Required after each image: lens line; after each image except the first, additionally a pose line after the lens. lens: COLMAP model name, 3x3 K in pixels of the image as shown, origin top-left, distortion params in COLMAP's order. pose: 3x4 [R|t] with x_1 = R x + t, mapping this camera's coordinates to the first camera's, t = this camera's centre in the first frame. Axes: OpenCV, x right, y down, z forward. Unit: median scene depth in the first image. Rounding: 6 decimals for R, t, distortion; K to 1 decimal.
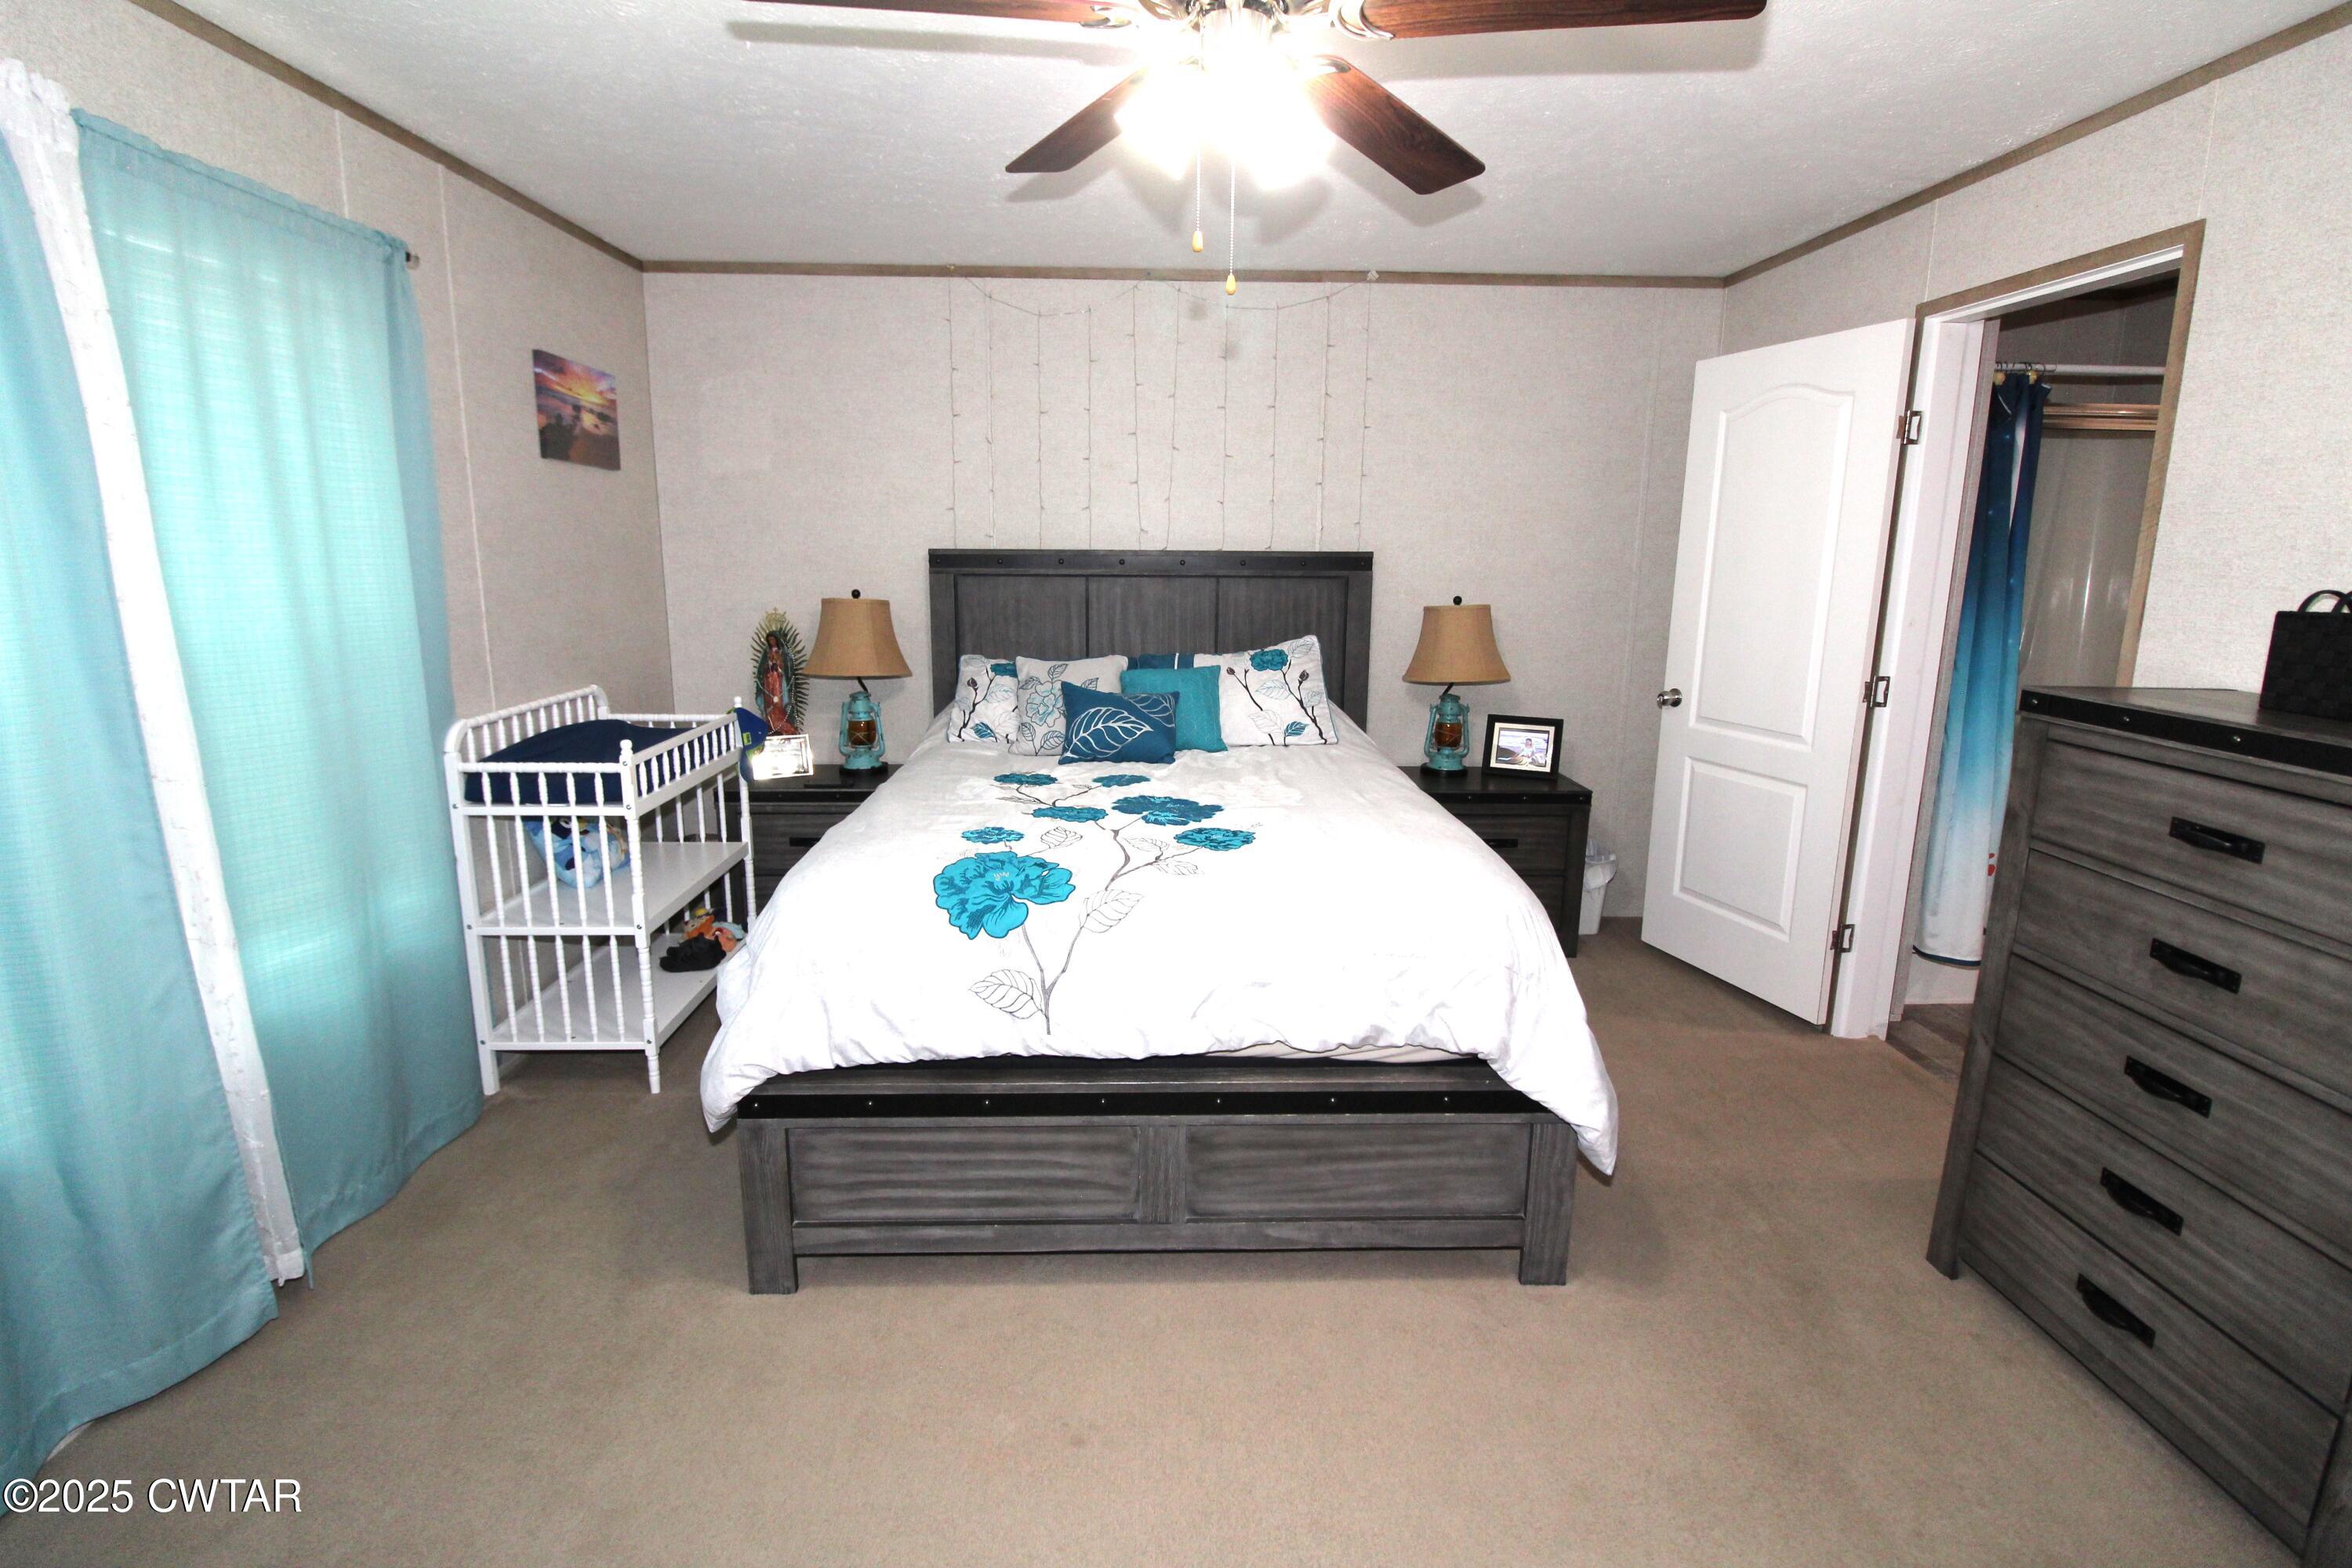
lens RADIAL K [[1091.4, 0, 1160.0], [0, 1091.4, 770.4], [0, 0, 1]] dist [-0.015420, -0.006120]
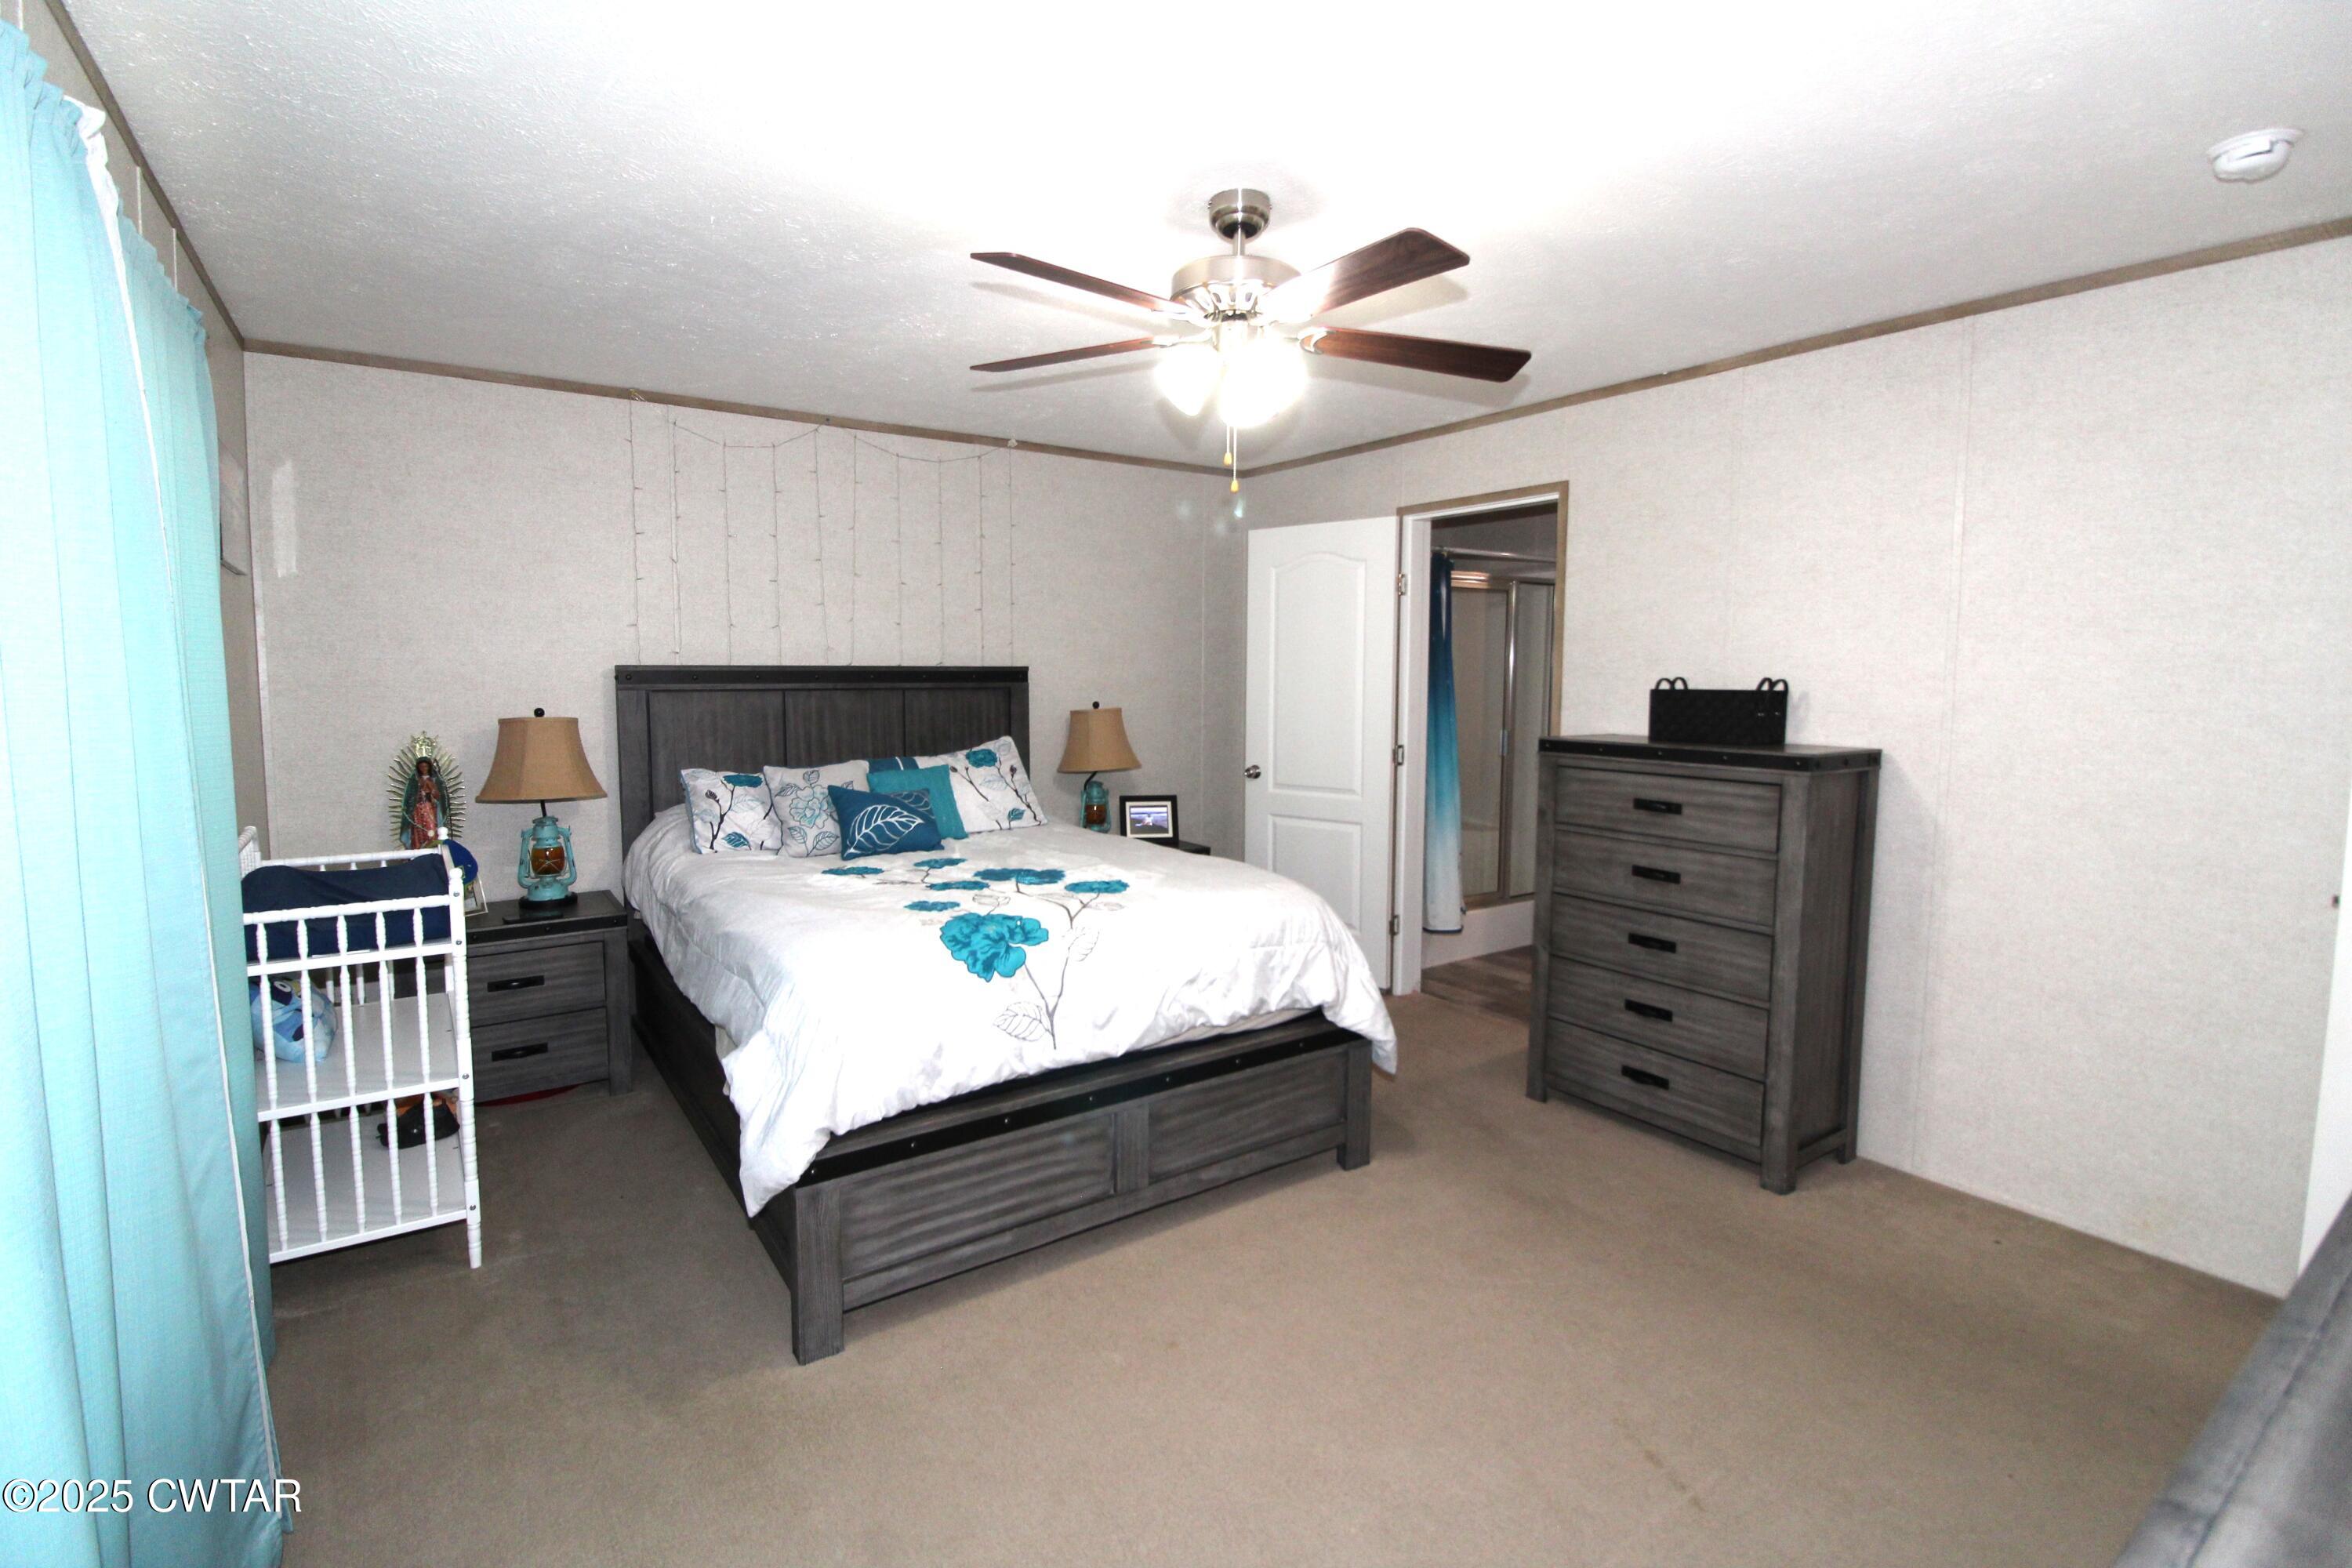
lens RADIAL K [[1091.4, 0, 1177.8], [0, 1091.4, 772.8], [0, 0, 1]] dist [-0.015420, -0.006120]
pose [[0.832321, -0.056683, 0.551388, -0.480707], [0.114552, 0.990873, -0.071054, 0.026824], [-0.542328, 0.122302, 0.831217, -0.099445]]
